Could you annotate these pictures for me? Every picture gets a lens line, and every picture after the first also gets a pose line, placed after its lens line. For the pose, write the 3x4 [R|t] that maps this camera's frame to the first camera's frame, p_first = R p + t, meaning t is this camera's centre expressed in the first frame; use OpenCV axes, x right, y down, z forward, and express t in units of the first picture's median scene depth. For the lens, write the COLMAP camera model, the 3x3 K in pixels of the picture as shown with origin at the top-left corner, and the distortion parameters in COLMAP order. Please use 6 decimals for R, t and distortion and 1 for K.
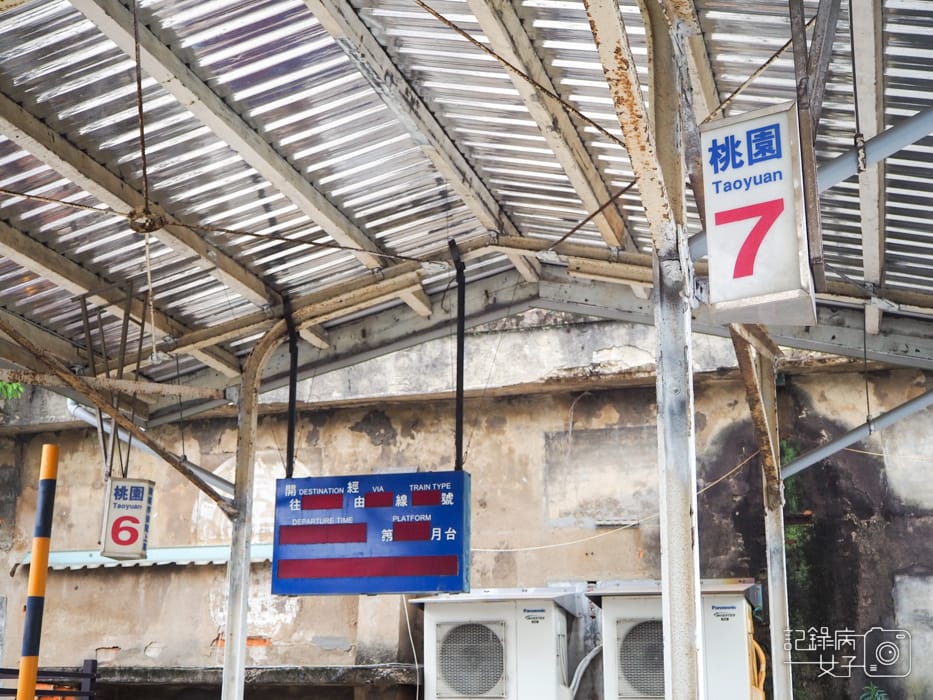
lens RADIAL K [[1319.7, 0, 466.5], [0, 1319.7, 350.0], [0, 0, 1]] dist [0.005233, 0.010010]
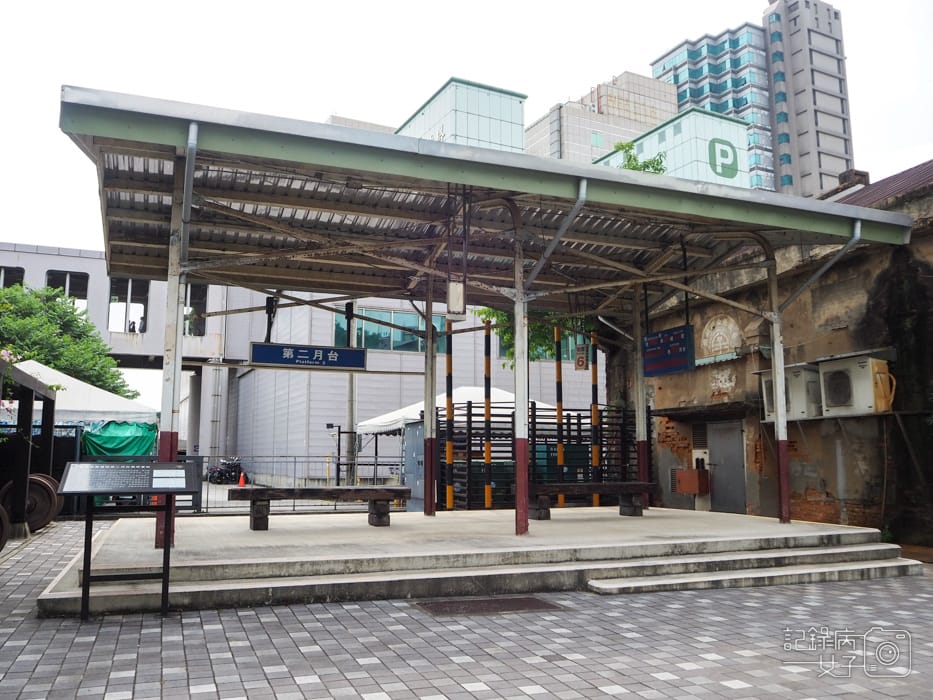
lens RADIAL K [[773.2, 0, 466.5], [0, 773.2, 350.0], [0, 0, 1]] dist [-0.057702, 0.000788]
pose [[0.620446, -0.116600, -0.775533, 0.693287], [0.217346, 0.975716, 0.027185, 0.003744], [0.753530, -0.185426, 0.630722, -0.227915]]
